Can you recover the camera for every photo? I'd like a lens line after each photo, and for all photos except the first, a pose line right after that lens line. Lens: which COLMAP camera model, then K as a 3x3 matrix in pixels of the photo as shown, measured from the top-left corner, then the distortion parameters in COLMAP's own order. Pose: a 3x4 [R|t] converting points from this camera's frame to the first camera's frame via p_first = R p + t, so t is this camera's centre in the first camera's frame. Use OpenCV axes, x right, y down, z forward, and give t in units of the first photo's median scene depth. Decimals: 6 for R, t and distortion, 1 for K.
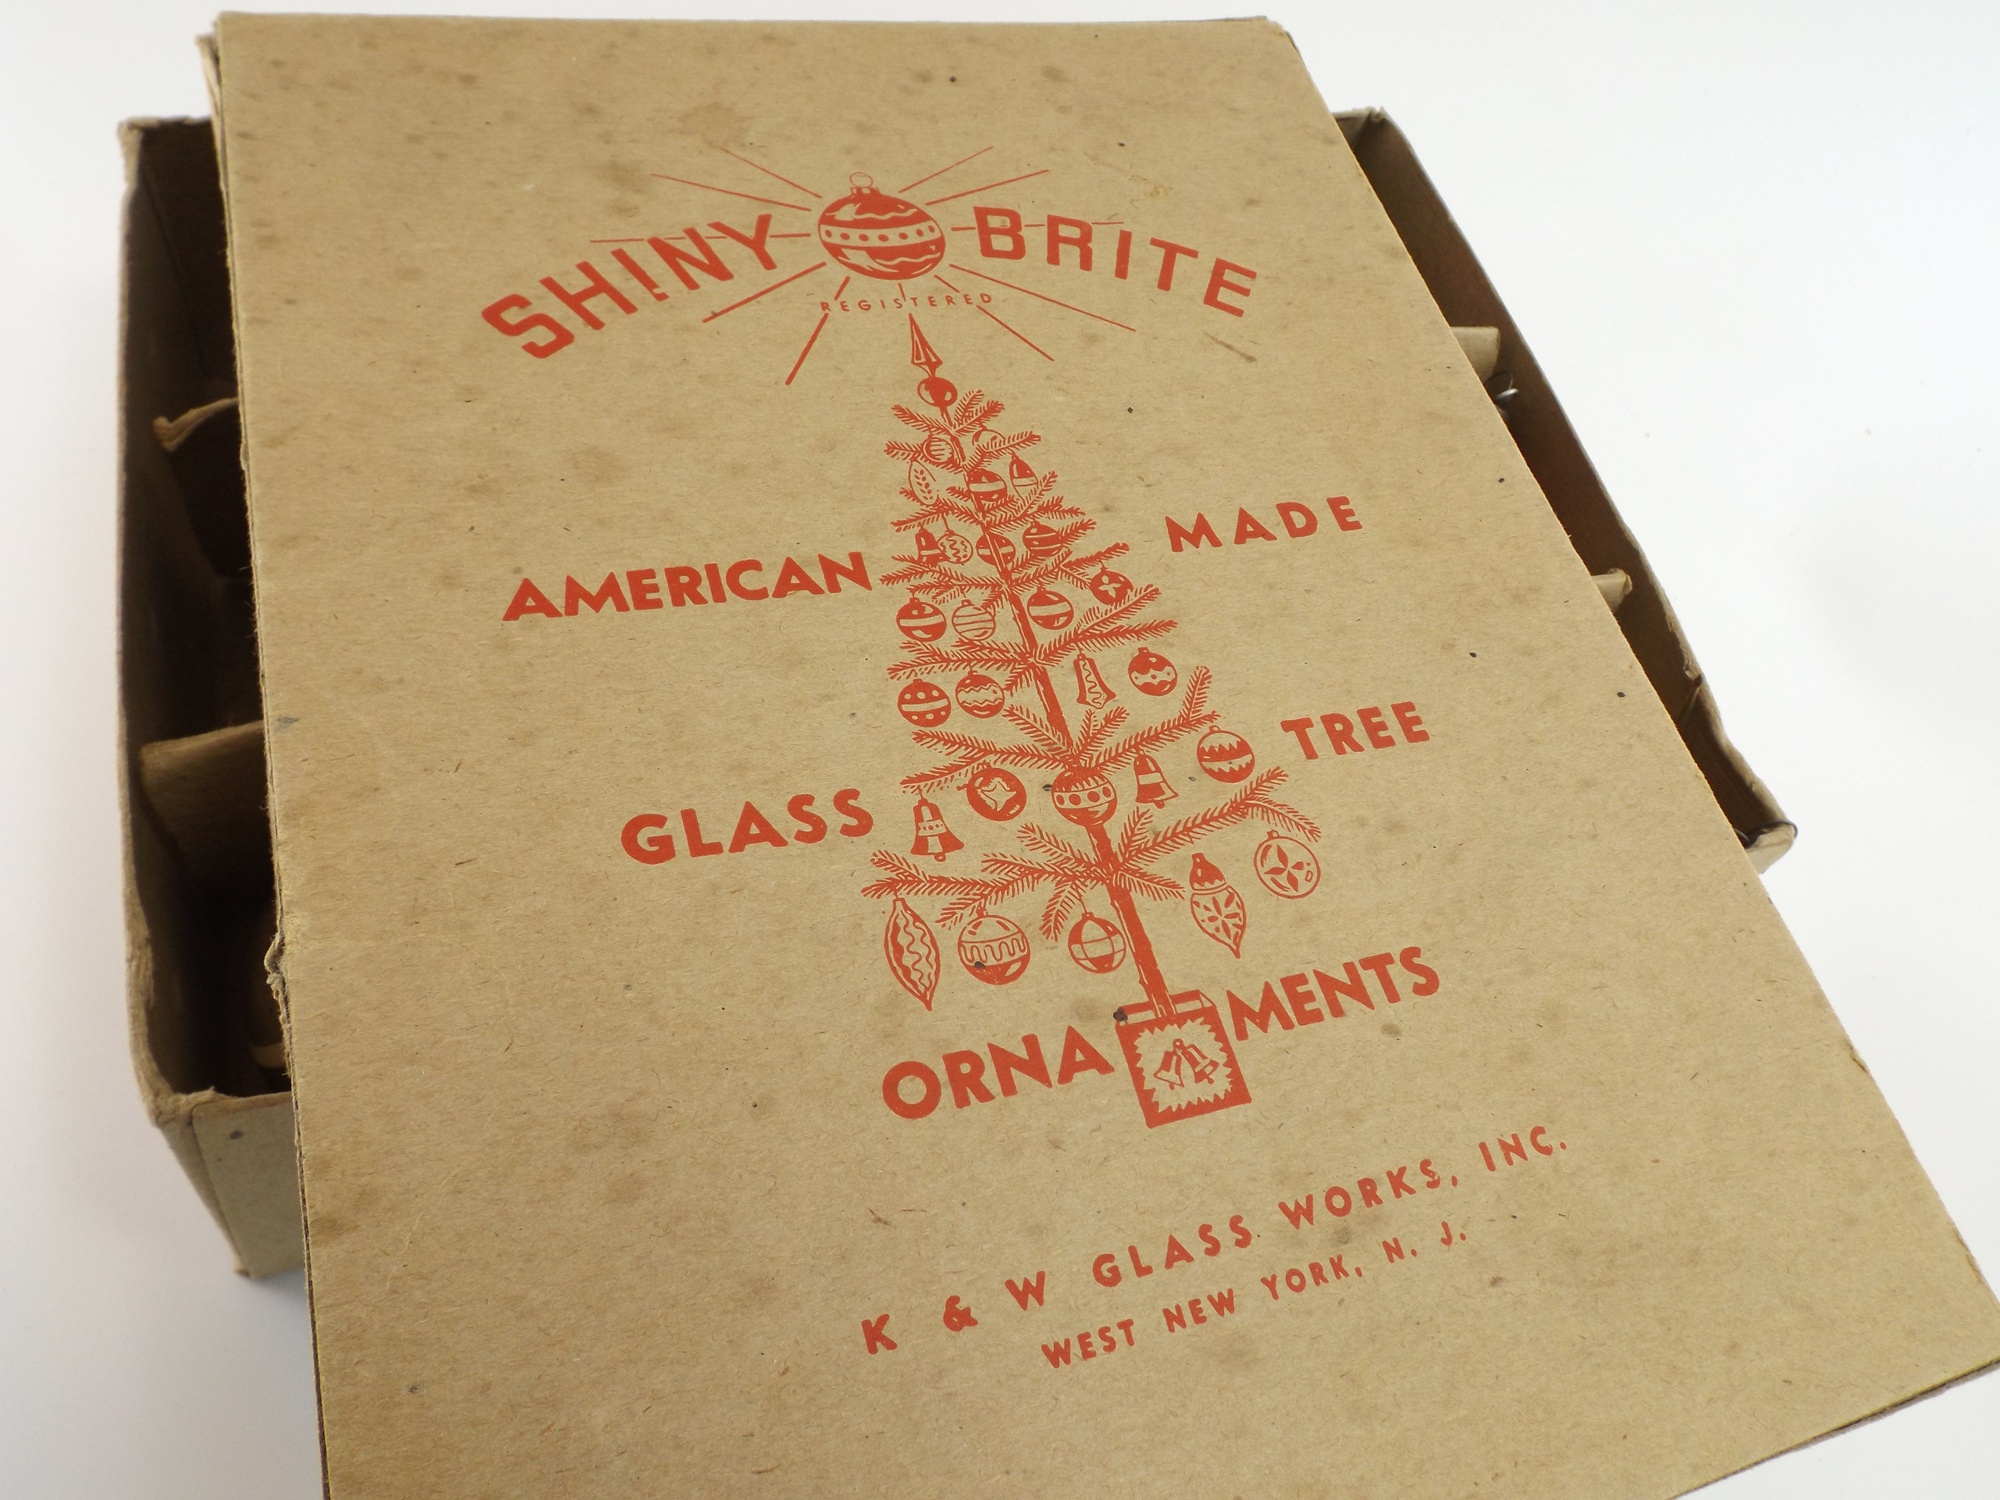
lens RADIAL K [[1414.6, 0, 1000.0], [0, 1414.6, 753.6], [0, 0, 1]] dist [0.027375, -0.028407]
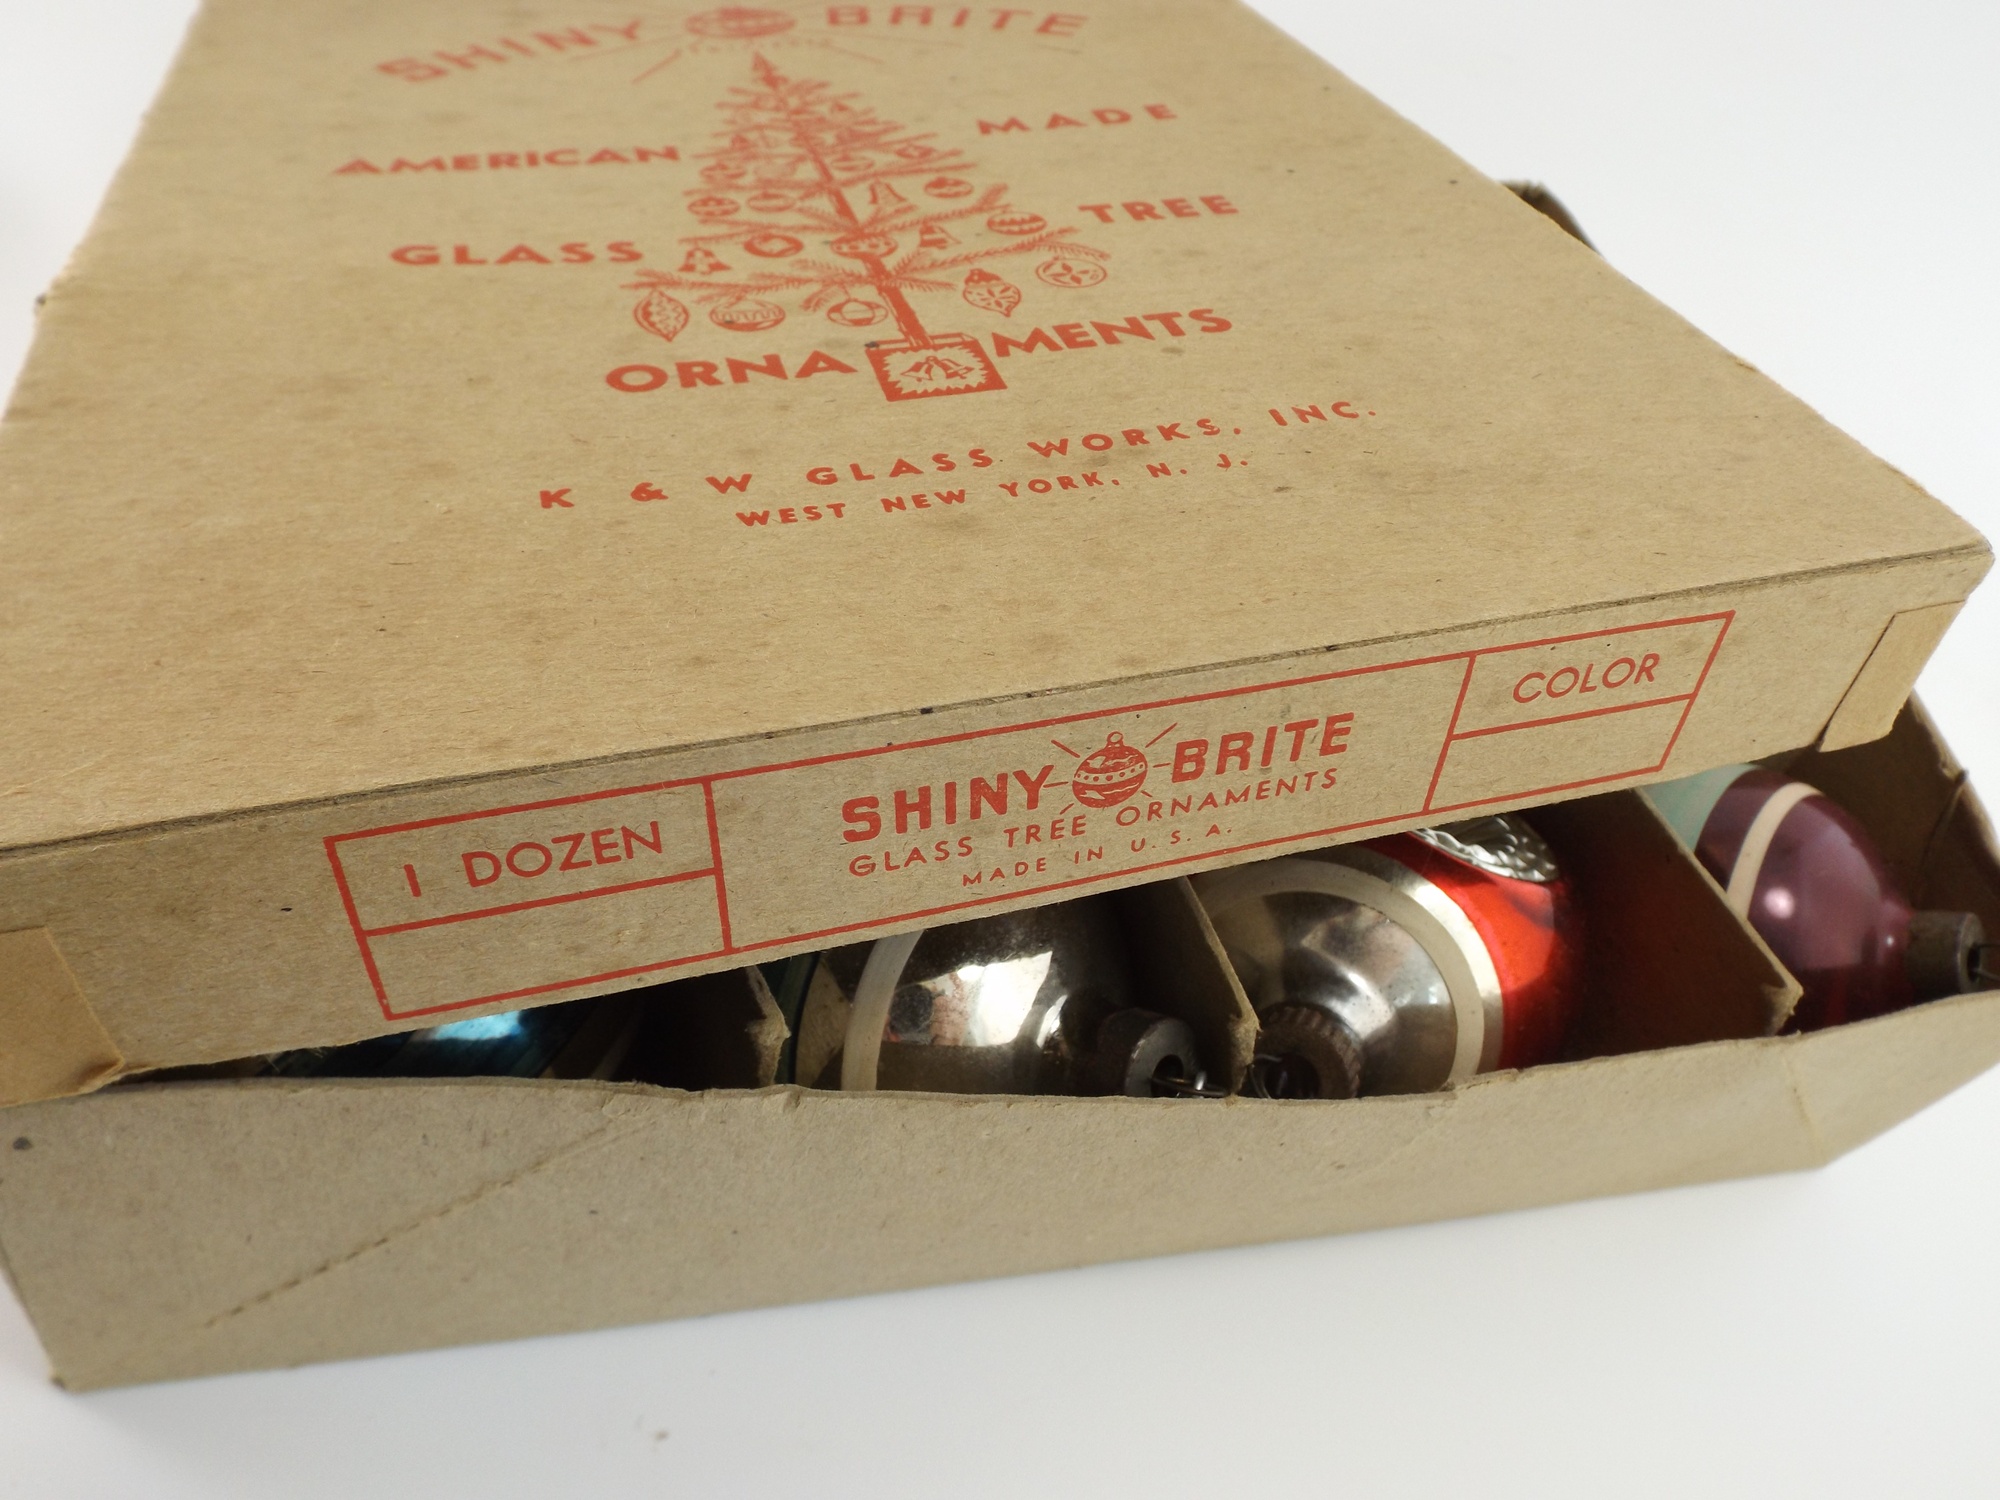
lens RADIAL K [[1414.6, 0, 993.3], [0, 1414.6, 755.6], [0, 0, 1]] dist [0.027375, -0.028407]
pose [[0.981968, -0.132957, -0.134394, 0.250140], [0.086406, 0.947948, -0.306478, 0.728744], [0.168147, 0.289339, 0.942343, 0.173182]]
